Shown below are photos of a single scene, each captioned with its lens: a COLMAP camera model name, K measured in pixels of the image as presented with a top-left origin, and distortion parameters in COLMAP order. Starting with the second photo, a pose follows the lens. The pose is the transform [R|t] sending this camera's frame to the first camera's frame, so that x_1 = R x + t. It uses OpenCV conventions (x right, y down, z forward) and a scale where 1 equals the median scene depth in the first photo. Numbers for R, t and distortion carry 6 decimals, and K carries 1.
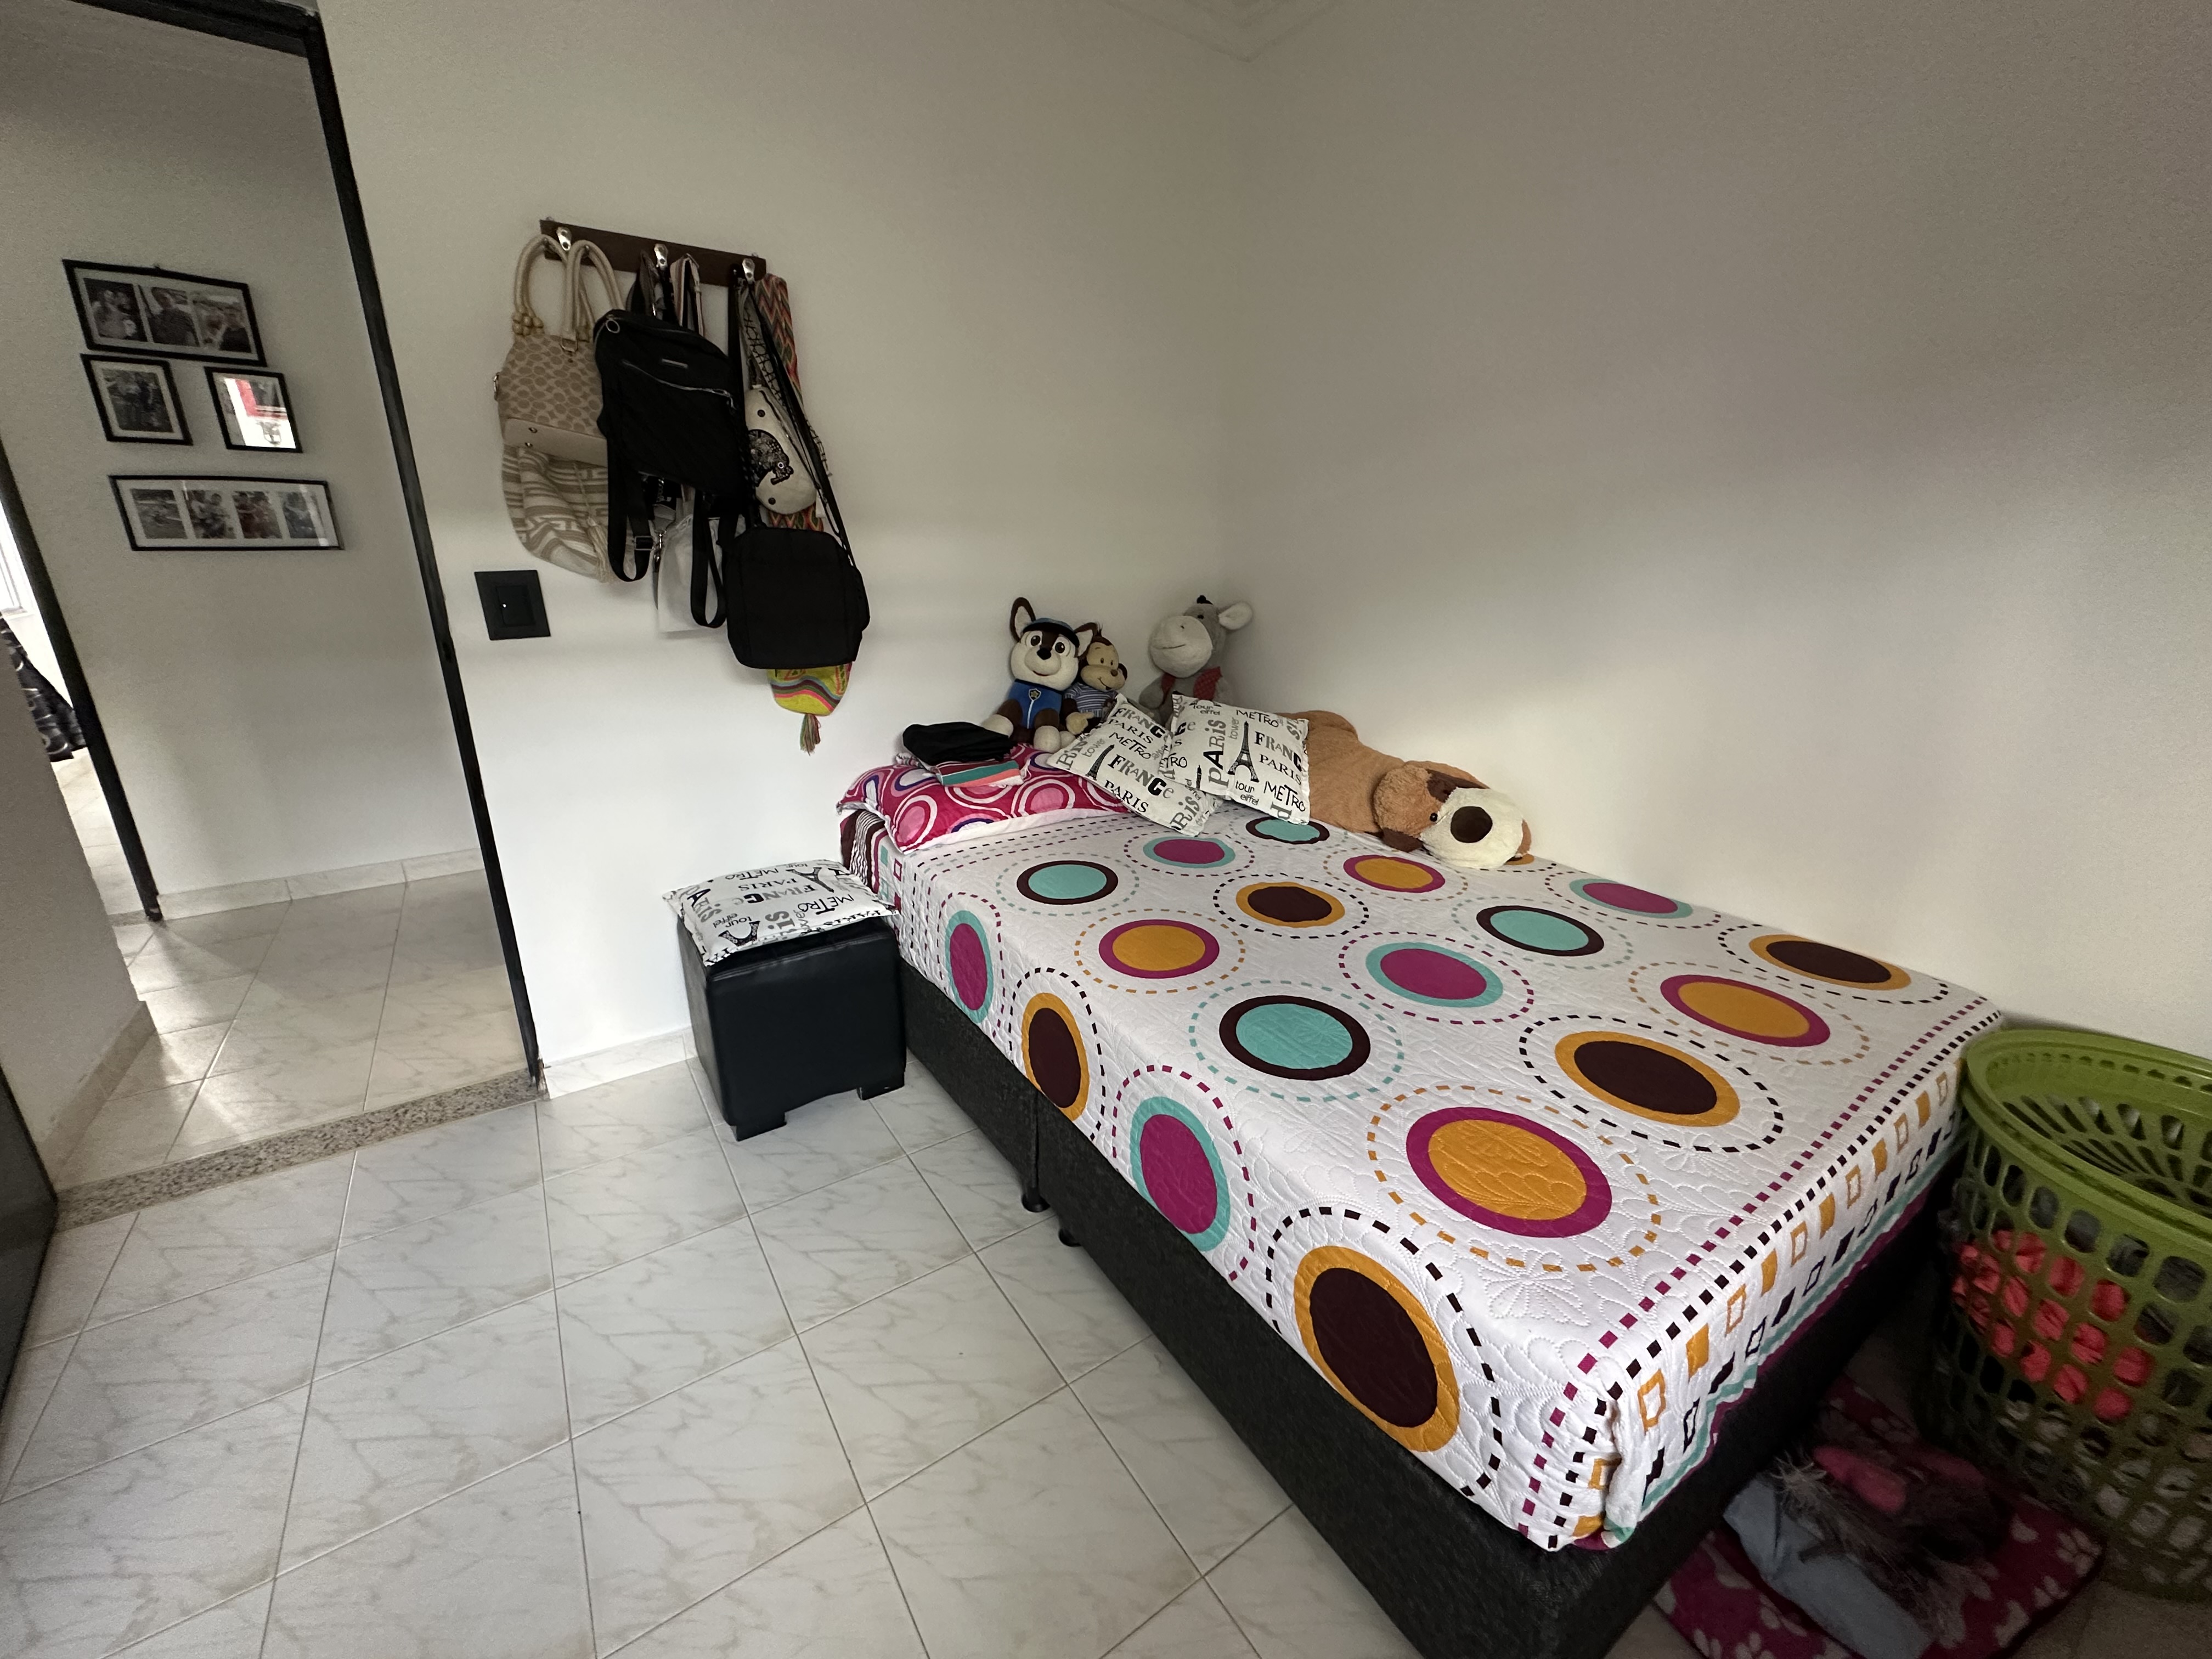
lens RADIAL K [[879.2, 0, 1106.0], [0, 879.2, 829.5], [0, 0, 1]] dist [-0.002459, -0.000371]
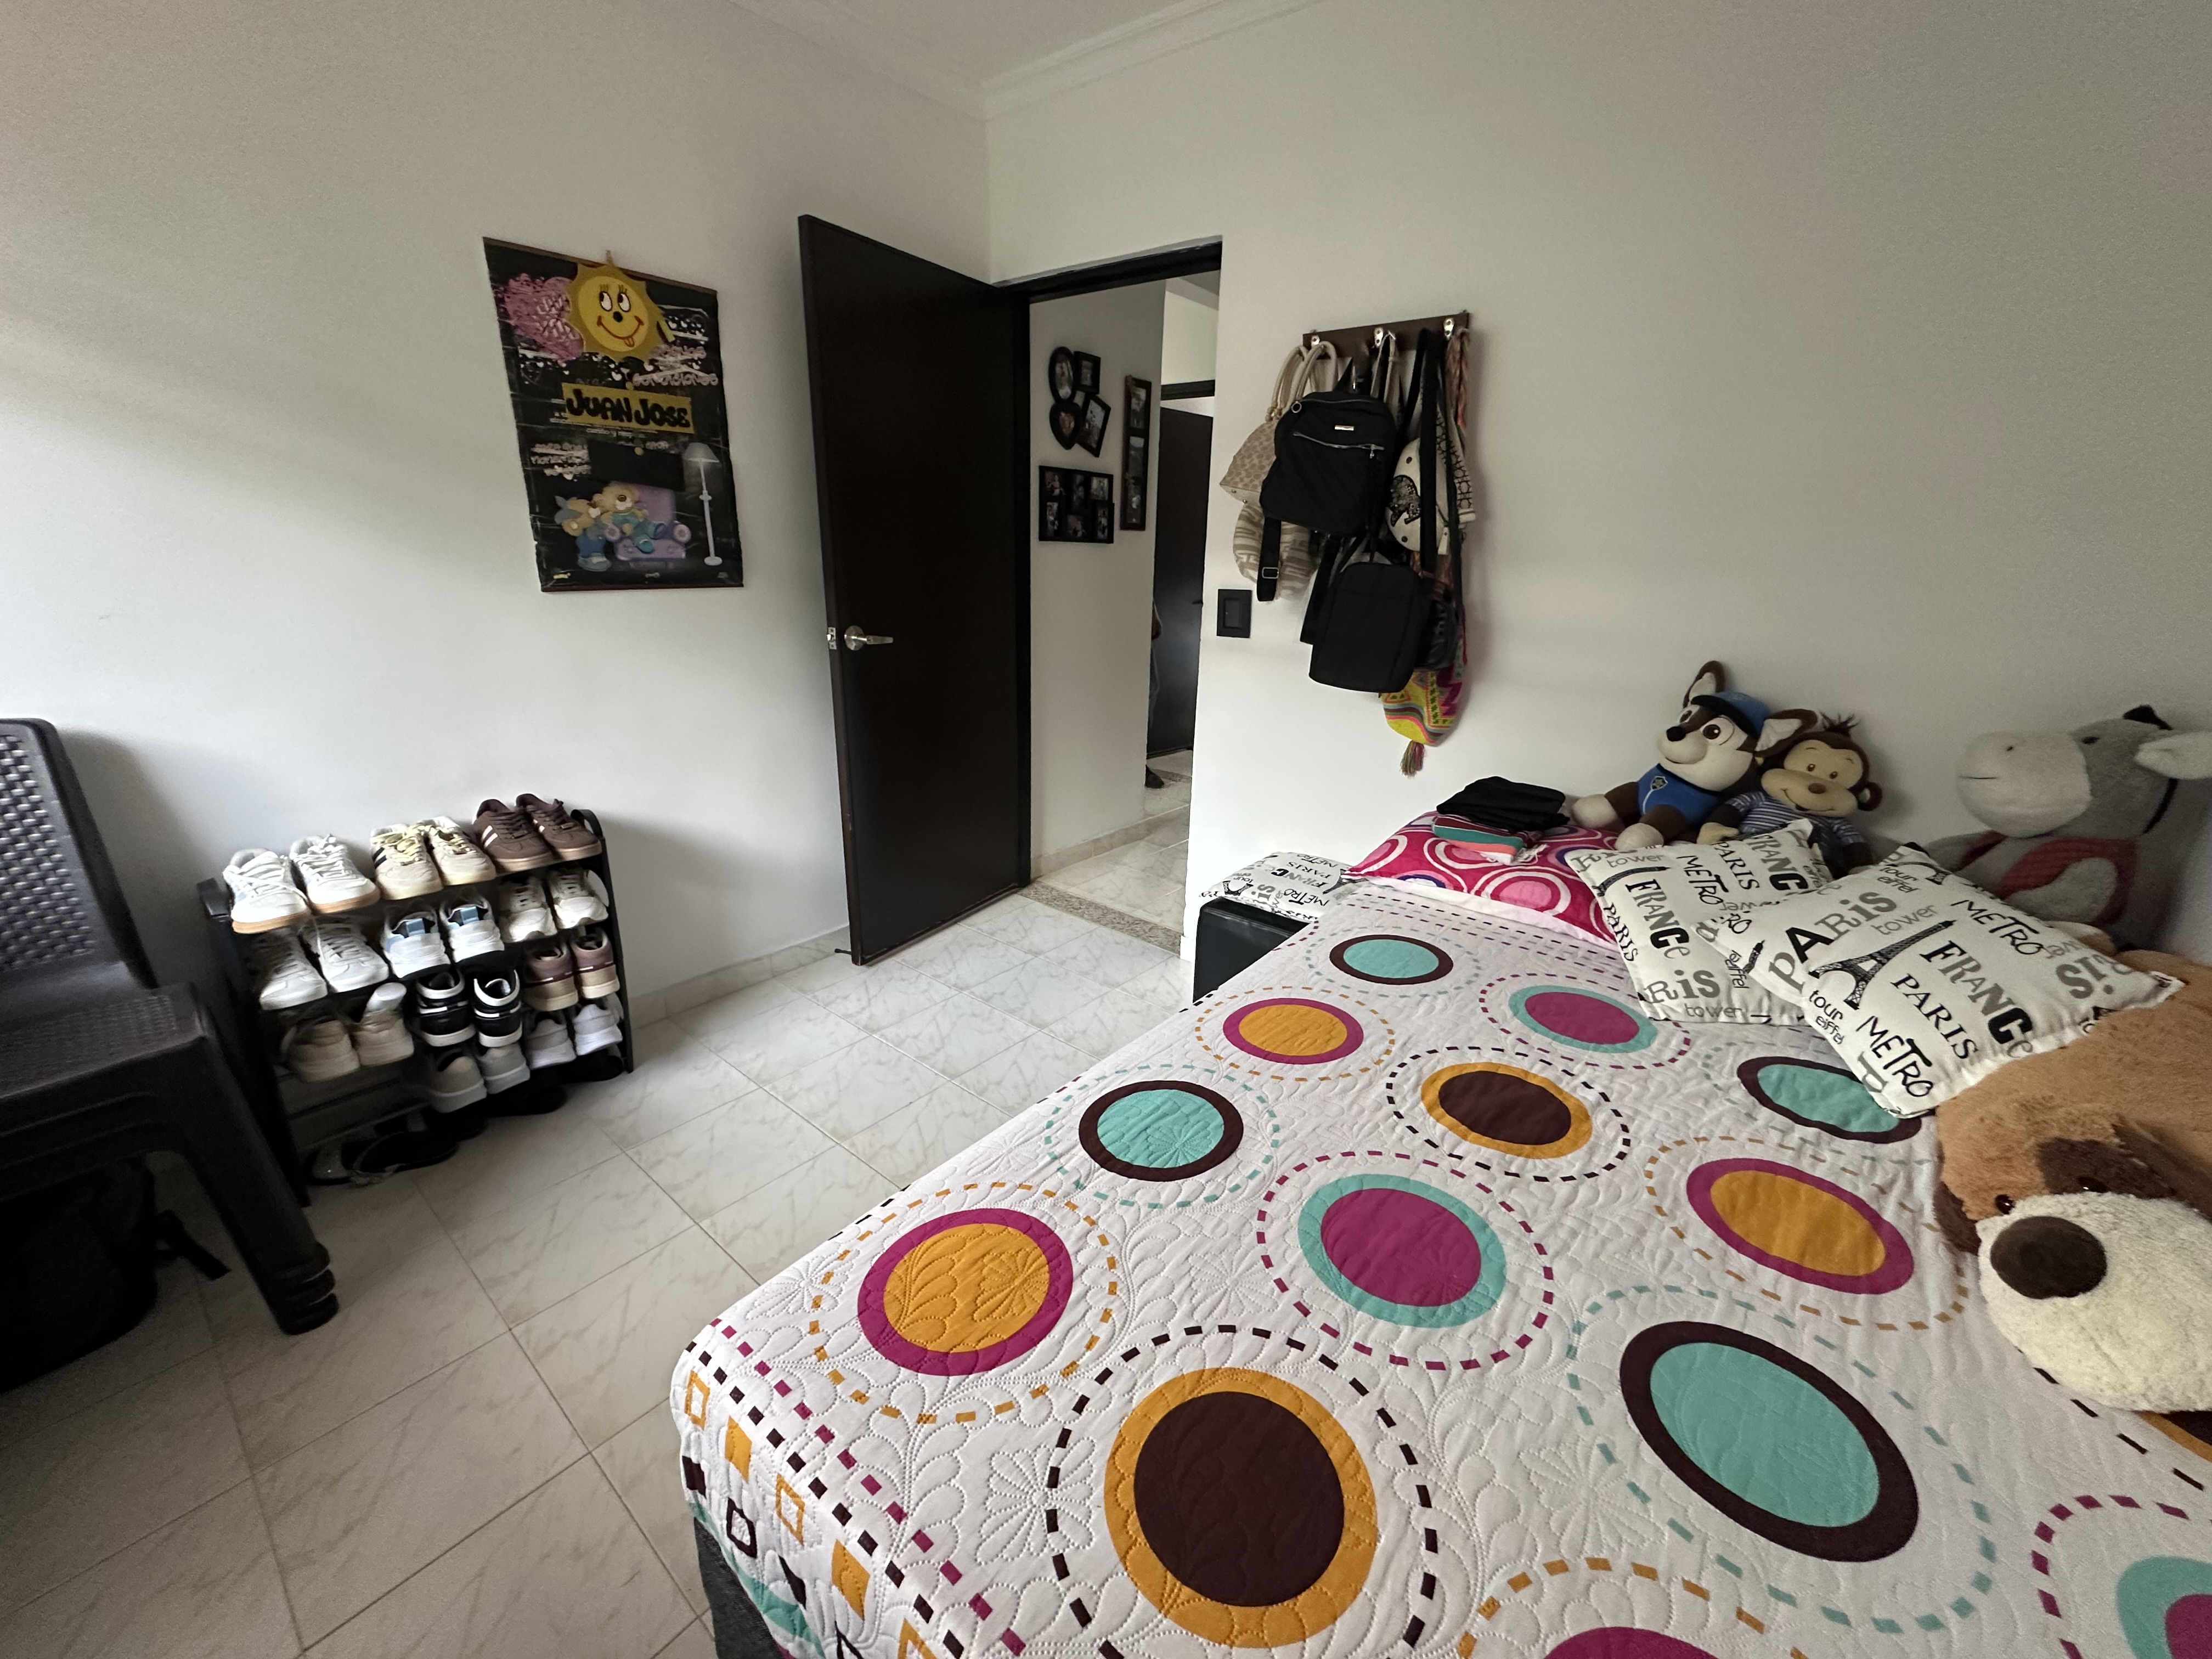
lens RADIAL K [[879.2, 0, 1106.0], [0, 879.2, 829.5], [0, 0, 1]] dist [-0.002459, -0.000371]
pose [[0.278510, 0.292673, -0.914754, 0.577416], [-0.328017, 0.924155, 0.195812, -0.125236], [0.902683, 0.245519, 0.353388, 0.348086]]
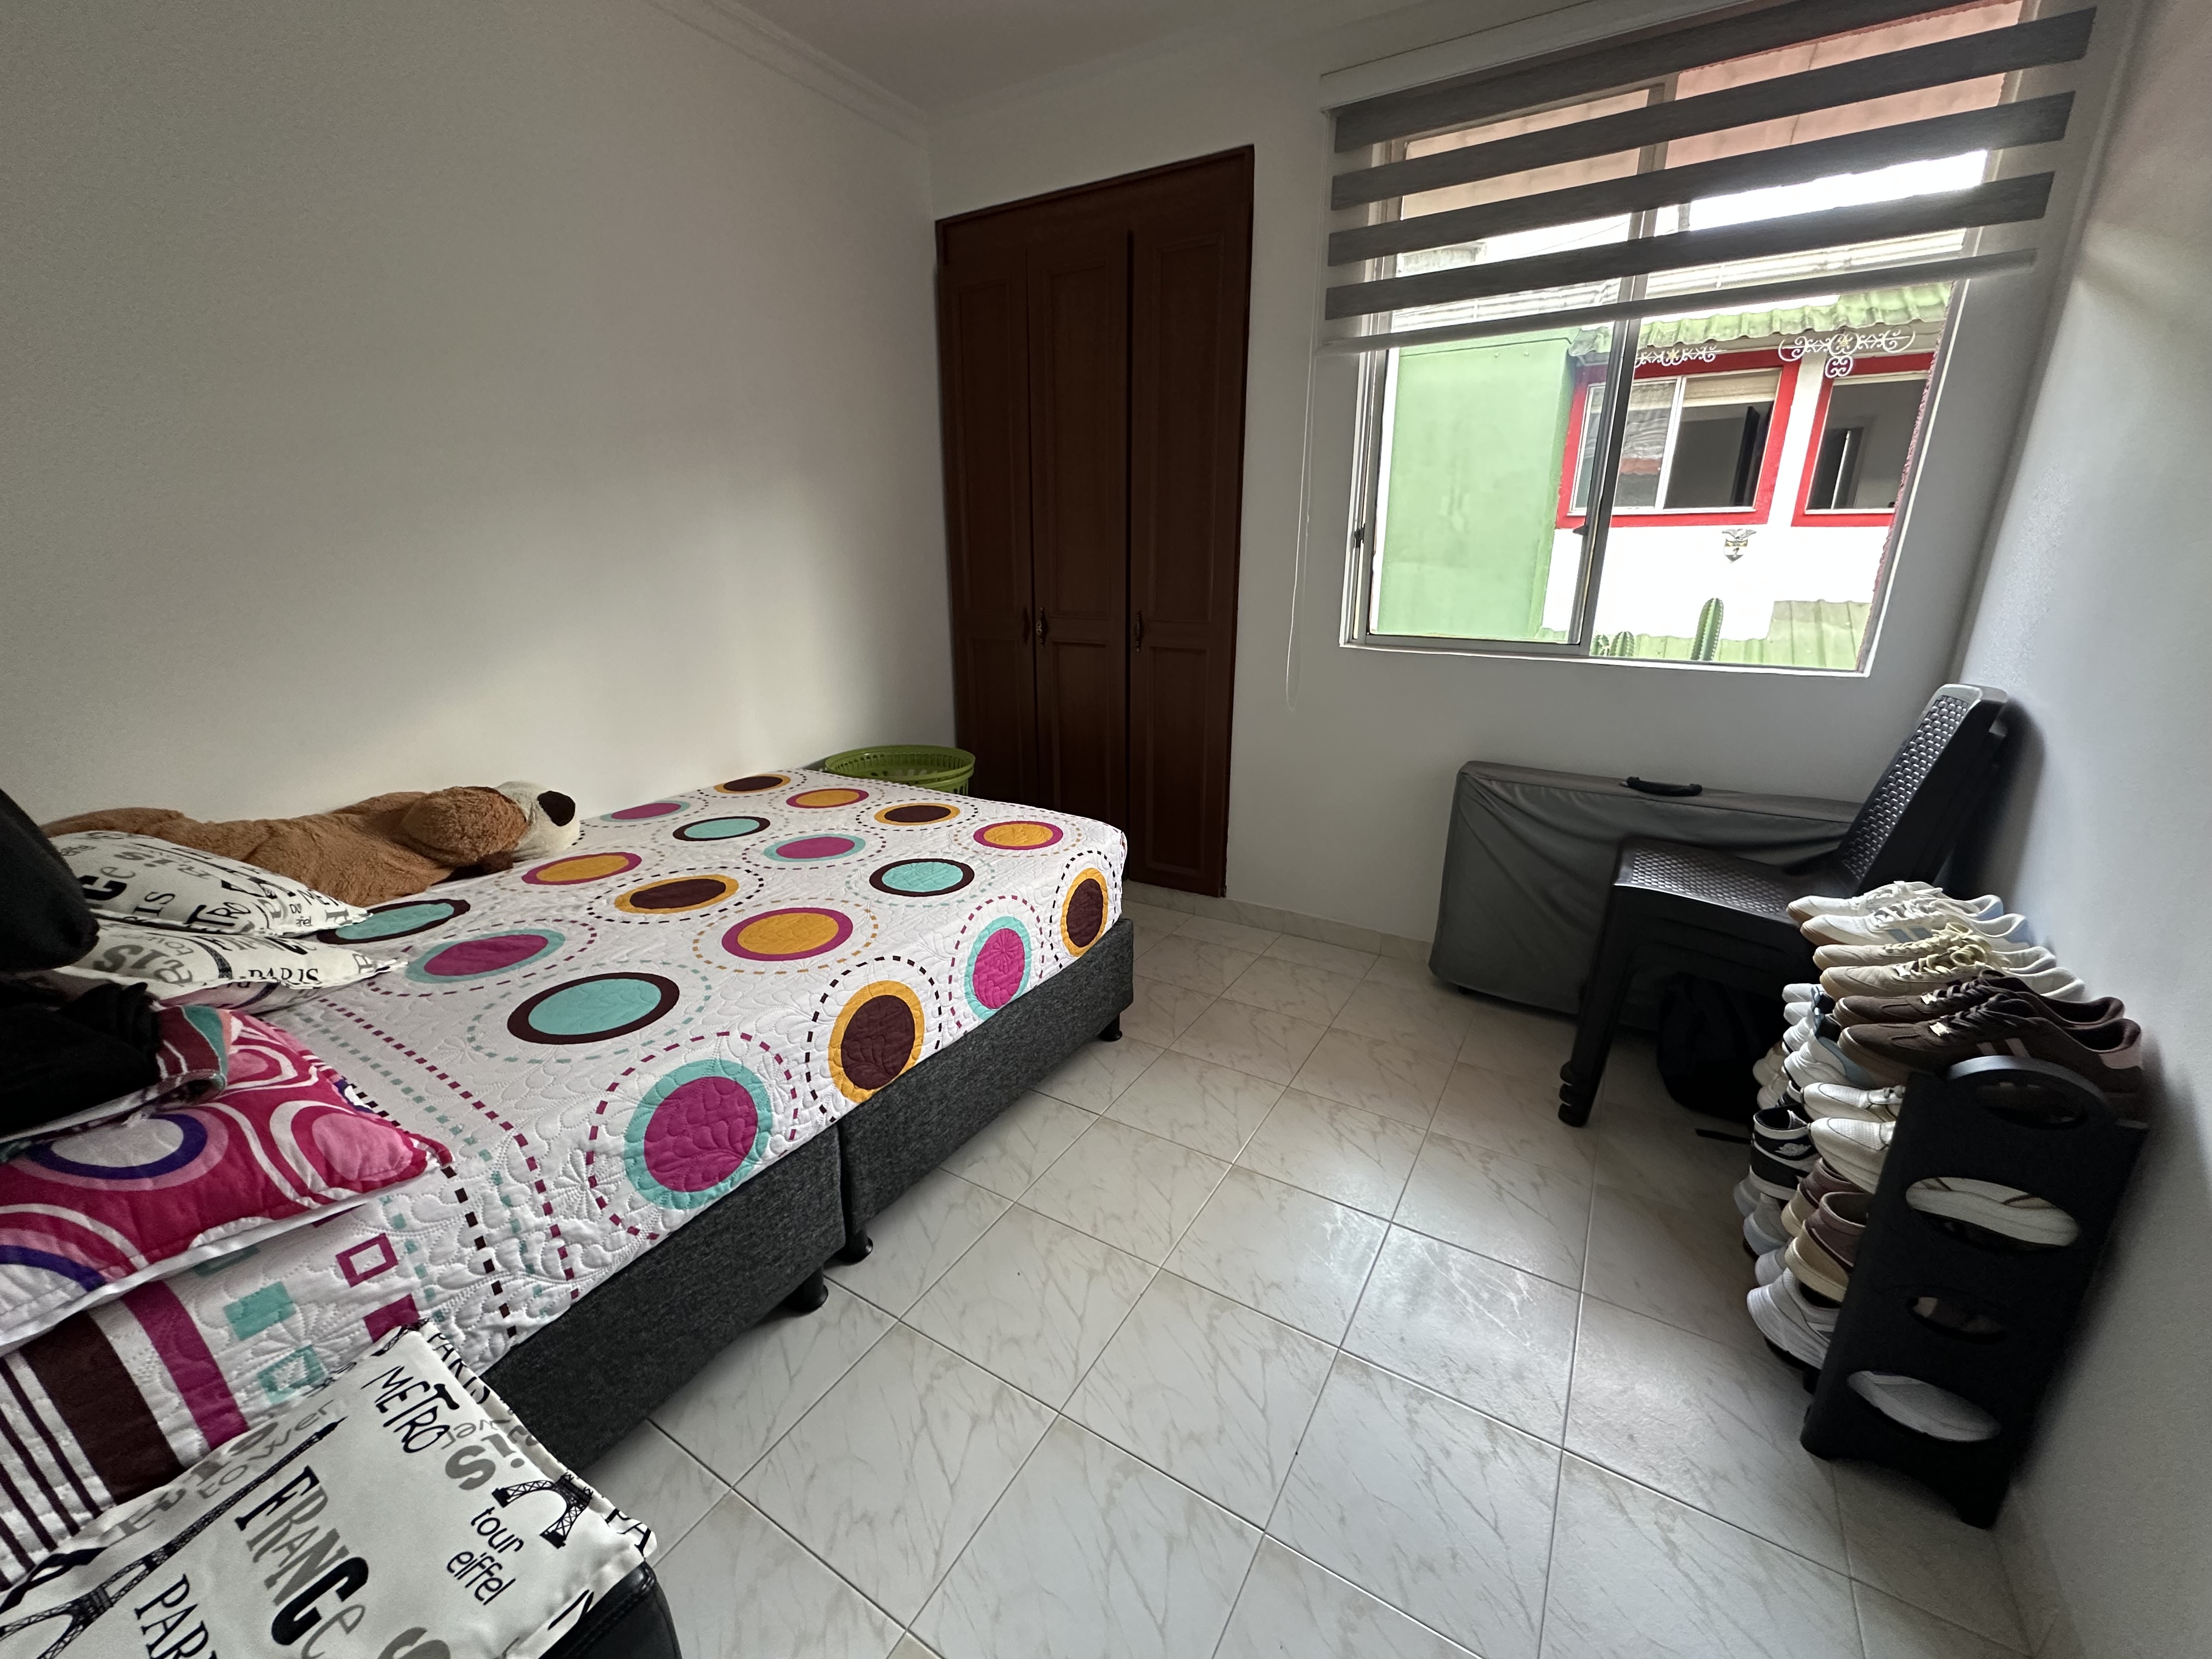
lens RADIAL K [[879.2, 0, 1106.0], [0, 879.2, 829.5], [0, 0, 1]] dist [-0.002459, -0.000371]
pose [[-0.418205, -0.288659, 0.861267, -0.706948], [0.282680, 0.859724, 0.425402, -0.225806], [-0.863248, 0.421368, -0.277943, 0.687164]]
